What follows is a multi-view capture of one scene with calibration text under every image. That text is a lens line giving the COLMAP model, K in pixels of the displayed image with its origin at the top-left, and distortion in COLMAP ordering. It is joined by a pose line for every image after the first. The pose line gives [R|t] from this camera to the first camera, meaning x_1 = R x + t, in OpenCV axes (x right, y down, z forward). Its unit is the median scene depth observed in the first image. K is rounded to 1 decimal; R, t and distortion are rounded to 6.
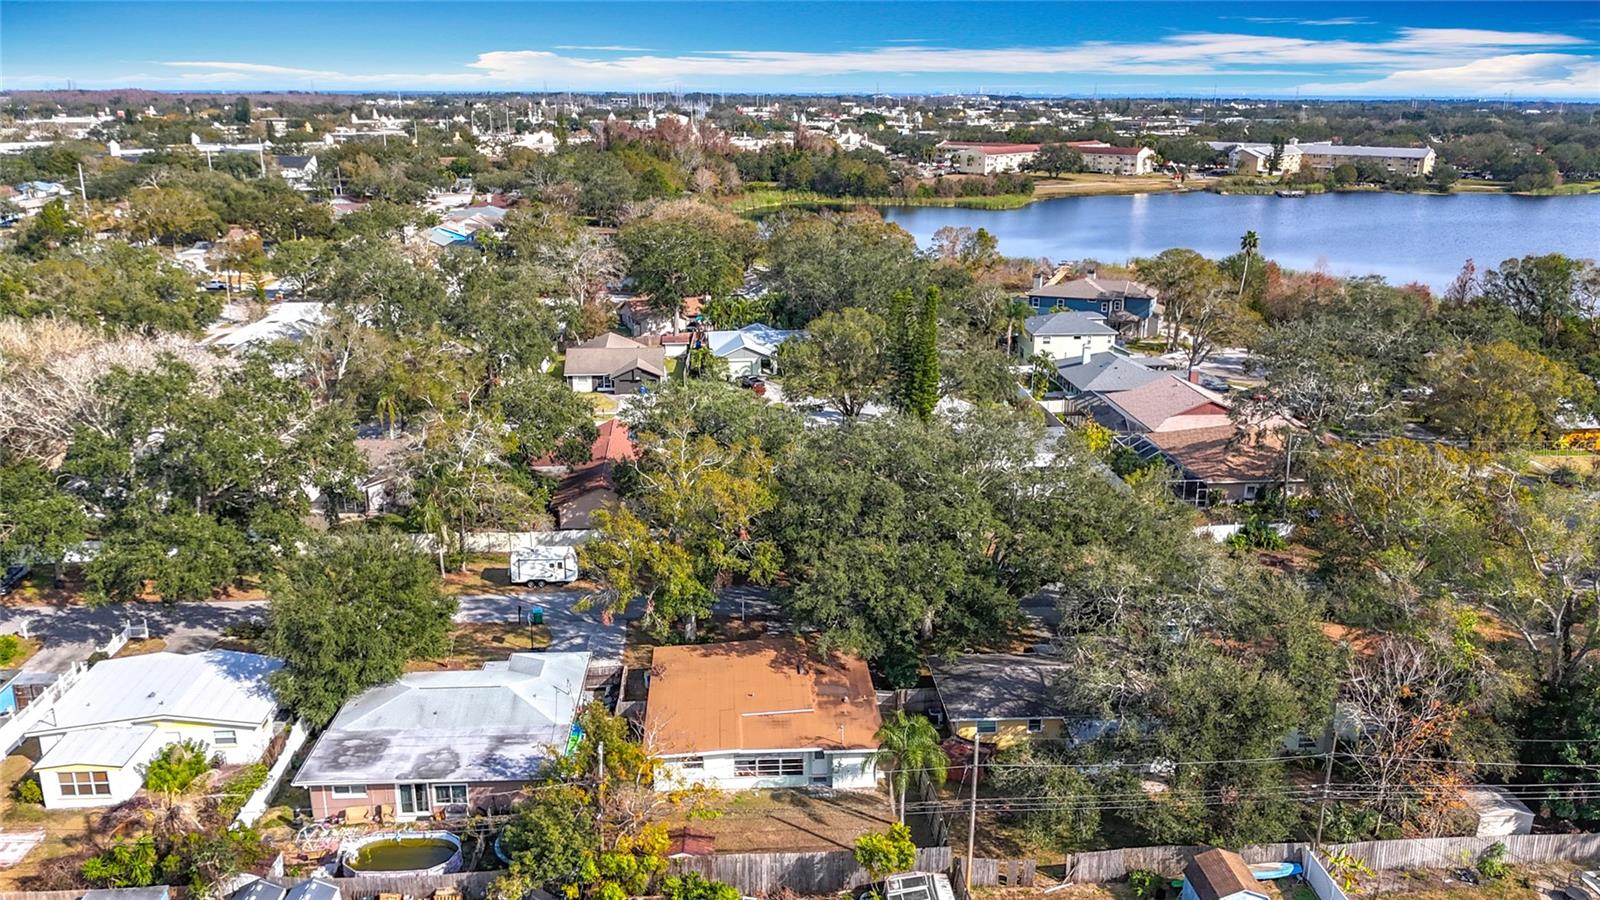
lens RADIAL K [[1236.2, 0, 800.0], [0, 1236.2, 450.0], [0, 0, 1]] dist [0.037061, -0.080641]
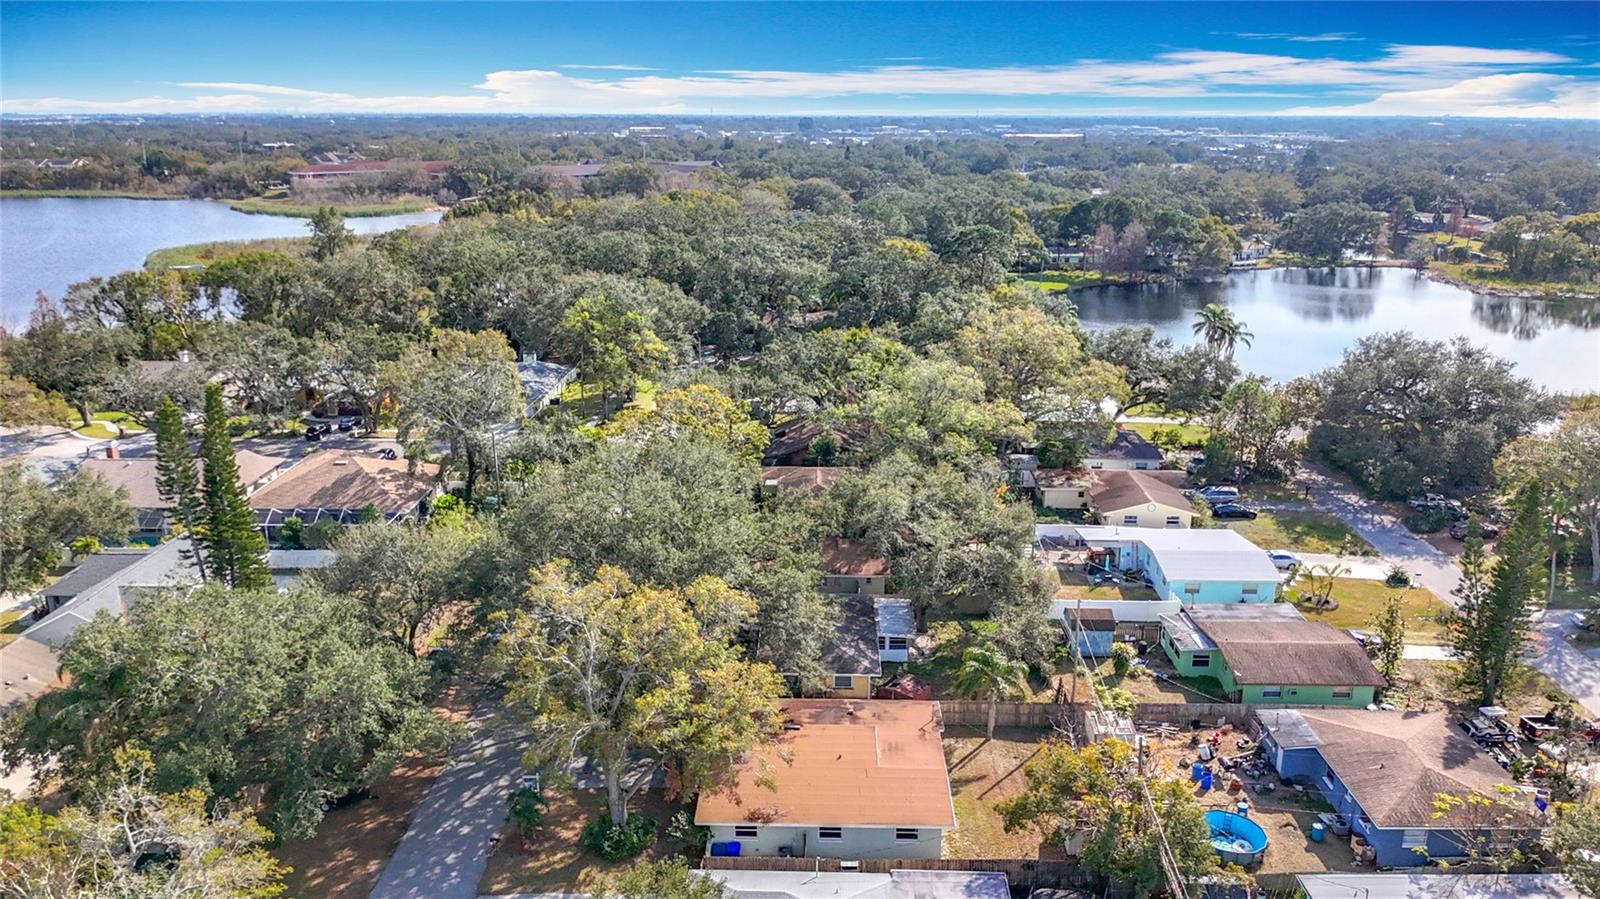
lens RADIAL K [[1197.1, 0, 806.9], [0, 1197.1, 451.5], [0, 0, 1]] dist [0.035701, -0.065032]
pose [[0.082618, -0.272635, 0.958564, -0.396227], [0.272969, 0.931258, 0.241342, -0.116904], [-0.958469, 0.241719, 0.151360, 0.372662]]
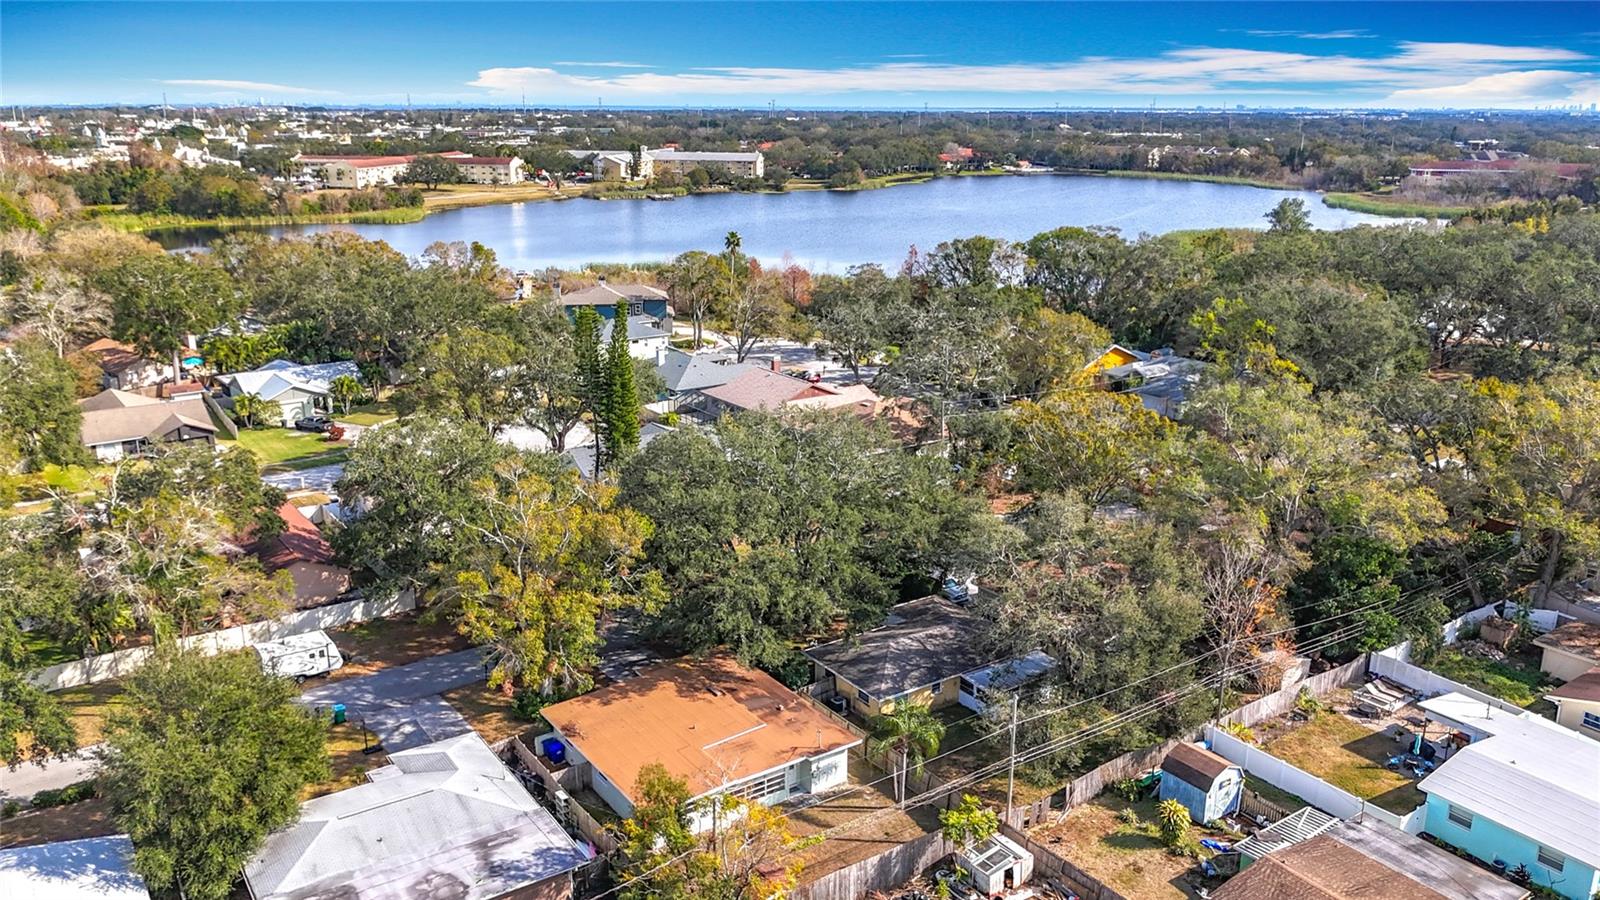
lens RADIAL K [[1221.9, 0, 800.0], [0, 1221.9, 450.0], [0, 0, 1]] dist [0.037287, -0.075281]
pose [[0.857844, -0.140137, 0.494434, -0.185553], [0.142455, 0.989244, 0.033221, -0.016656], [-0.493771, 0.041936, 0.868580, 0.052911]]
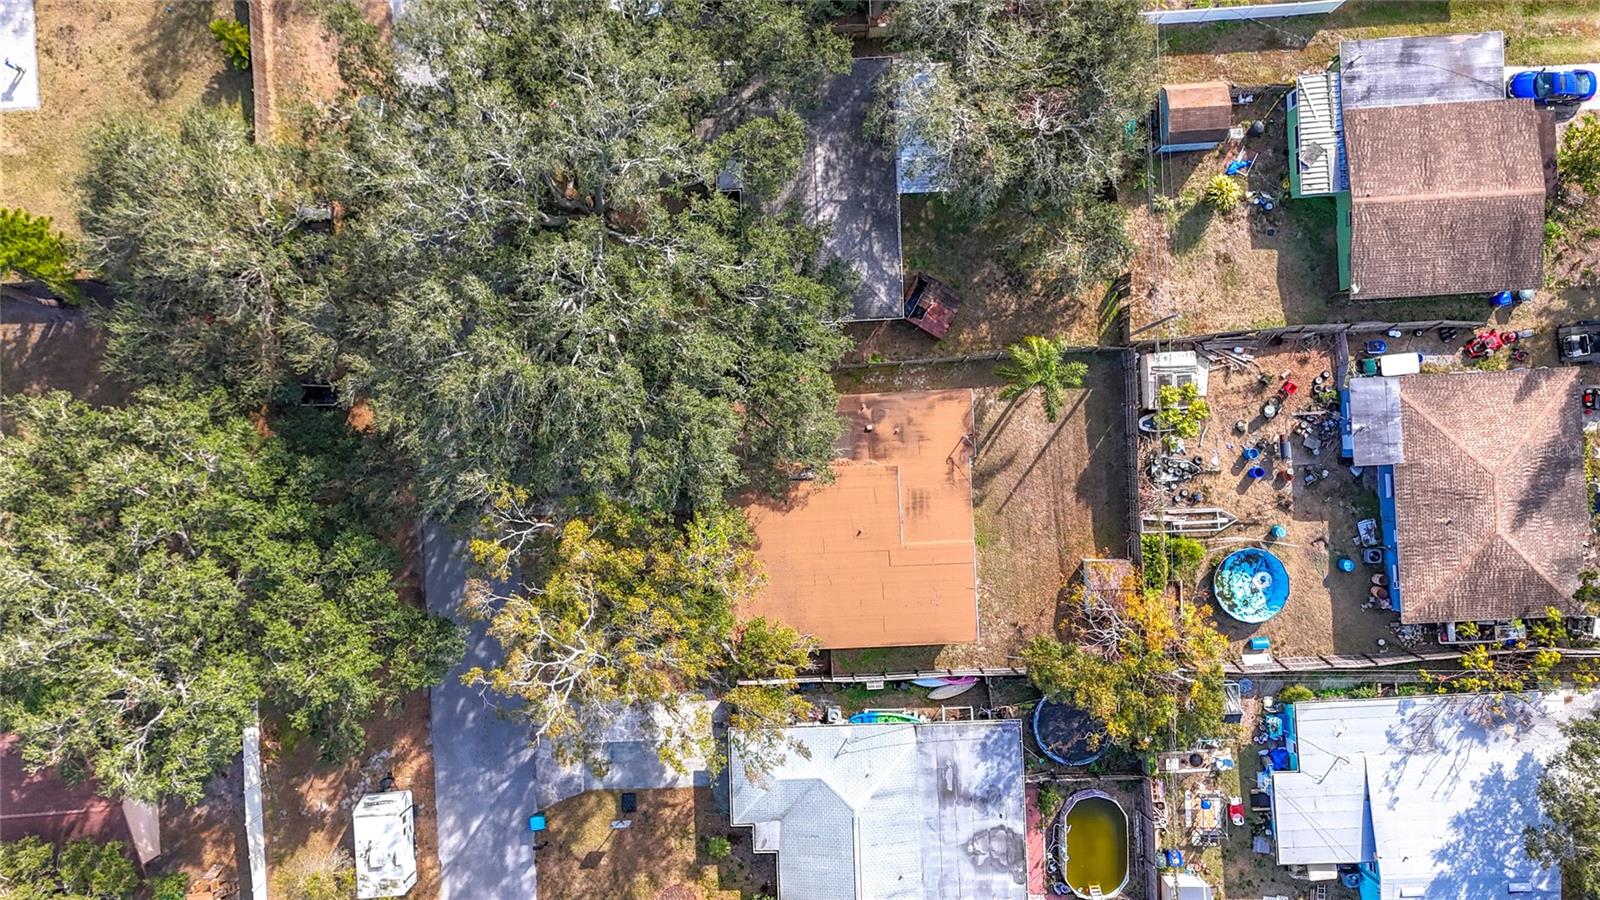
lens RADIAL K [[1189.7, 0, 800.0], [0, 1189.7, 450.0], [0, 0, 1]] dist [0.067716, -0.072283]
pose [[0.016800, -0.999836, 0.006792, 0.006387], [0.283779, 0.011281, 0.958823, -0.289262], [-0.958742, -0.014181, 0.283922, 0.360616]]
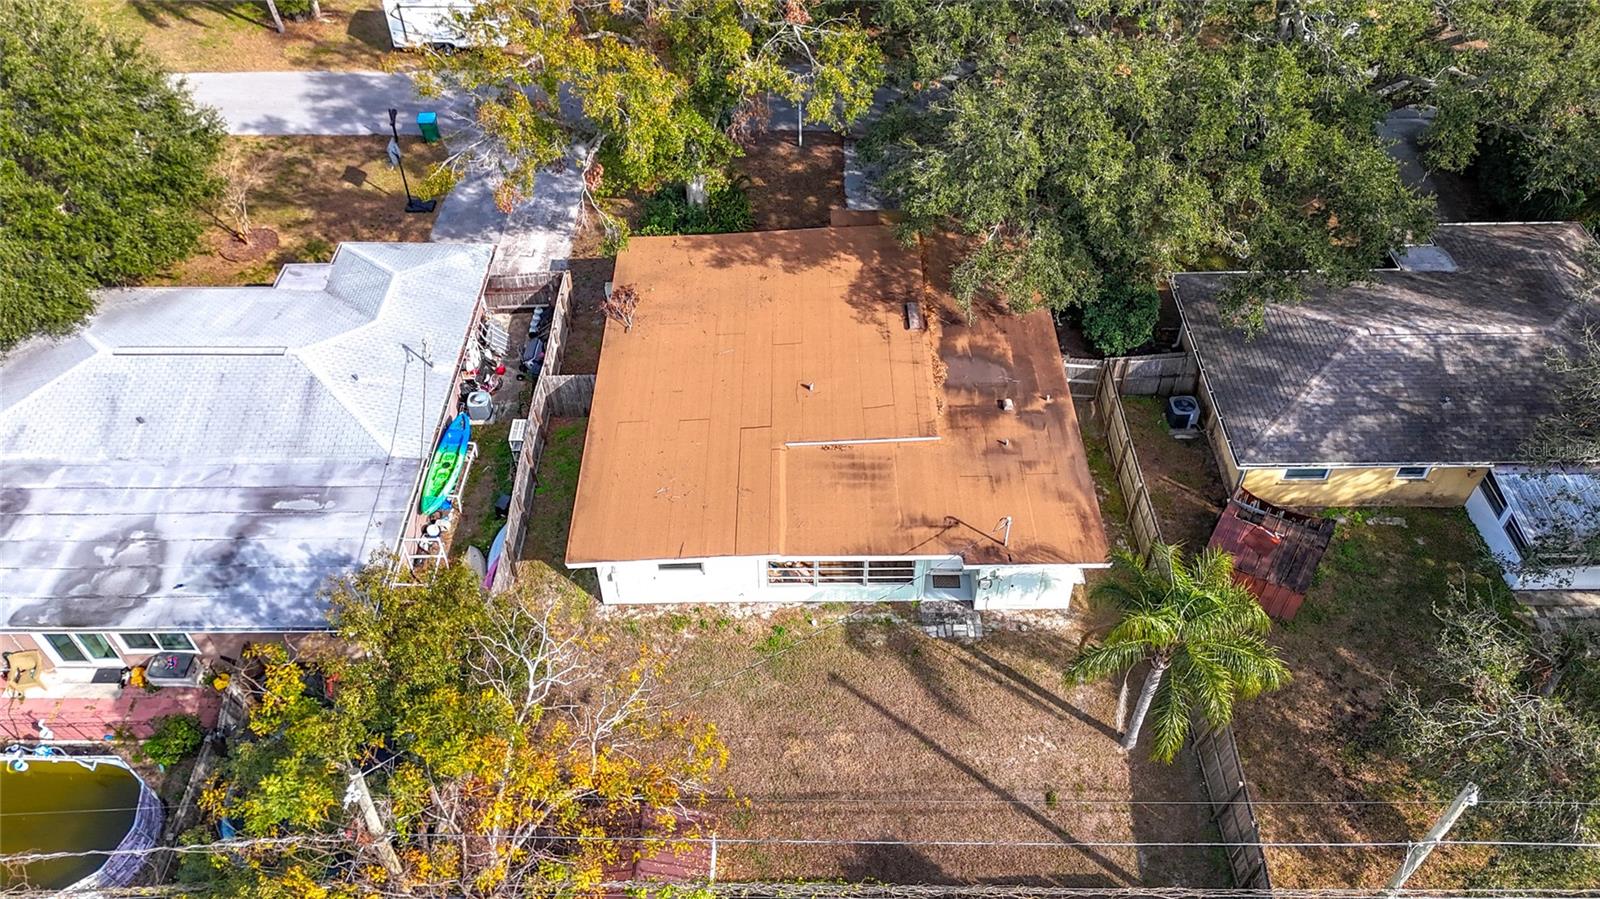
lens RADIAL K [[1189.7, 0, 800.0], [0, 1189.7, 449.5], [0, 0, 1]] dist [0.067716, -0.072283]
pose [[0.998200, 0.035113, -0.048614, -0.008673], [-0.006526, 0.869445, 0.493987, -0.002976], [0.059612, -0.492781, 0.868109, 0.266711]]
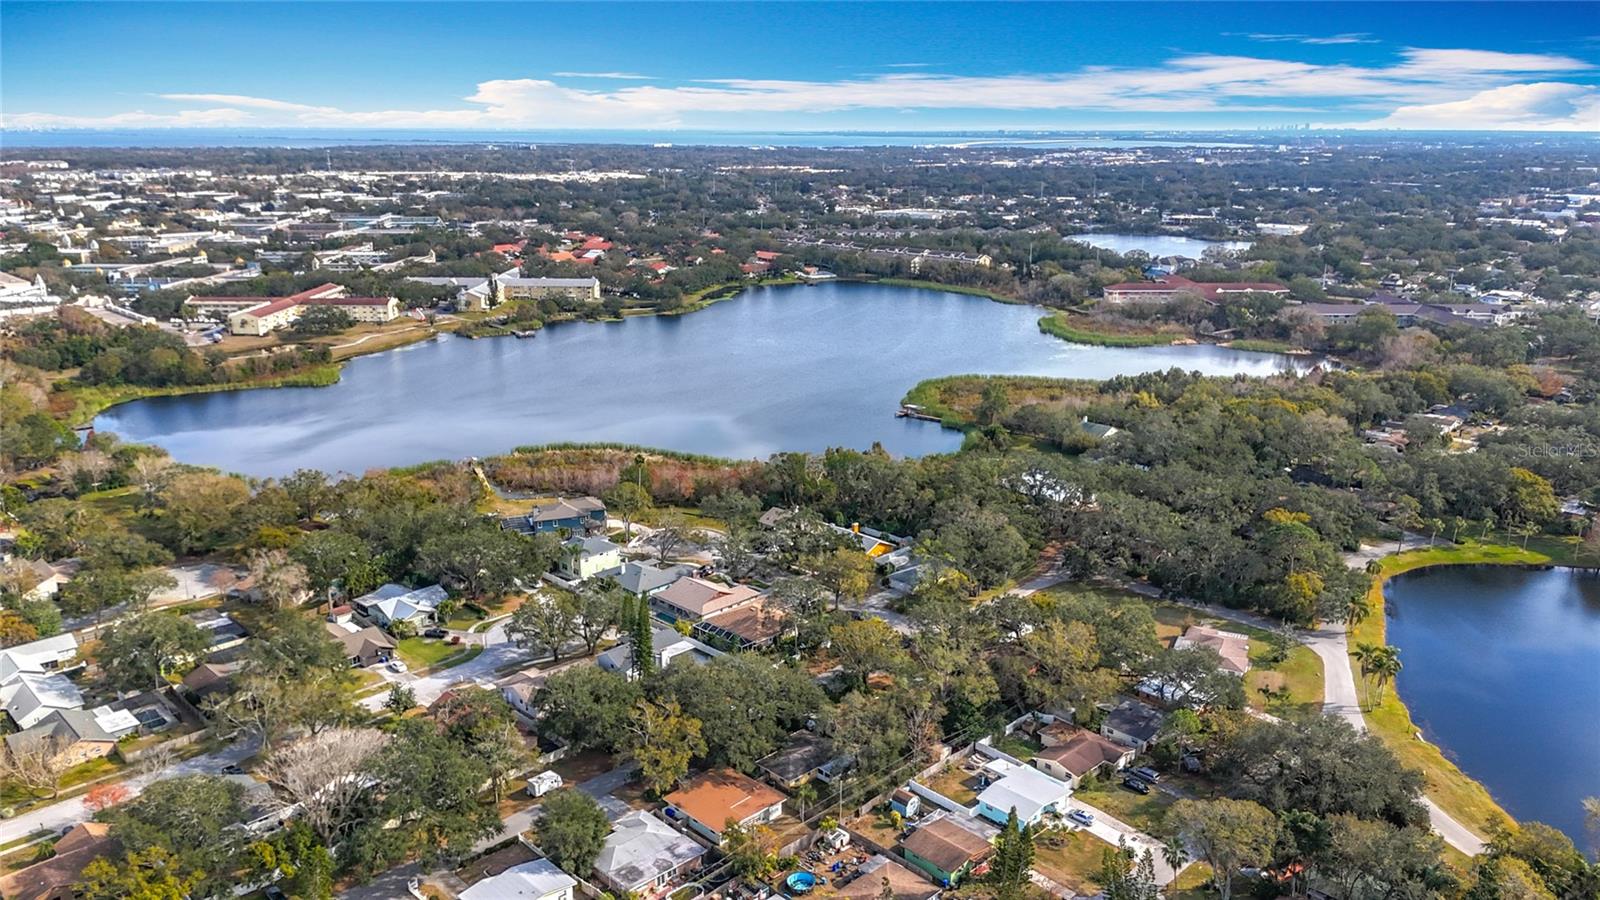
lens RADIAL K [[1189.7, 0, 800.0], [0, 1189.7, 450.0], [0, 0, 1]] dist [0.067716, -0.072283]
pose [[0.757675, -0.171555, 0.629681, -0.625432], [0.181118, 0.982206, 0.049666, -0.282630], [-0.626997, 0.076416, 0.775265, -0.506197]]
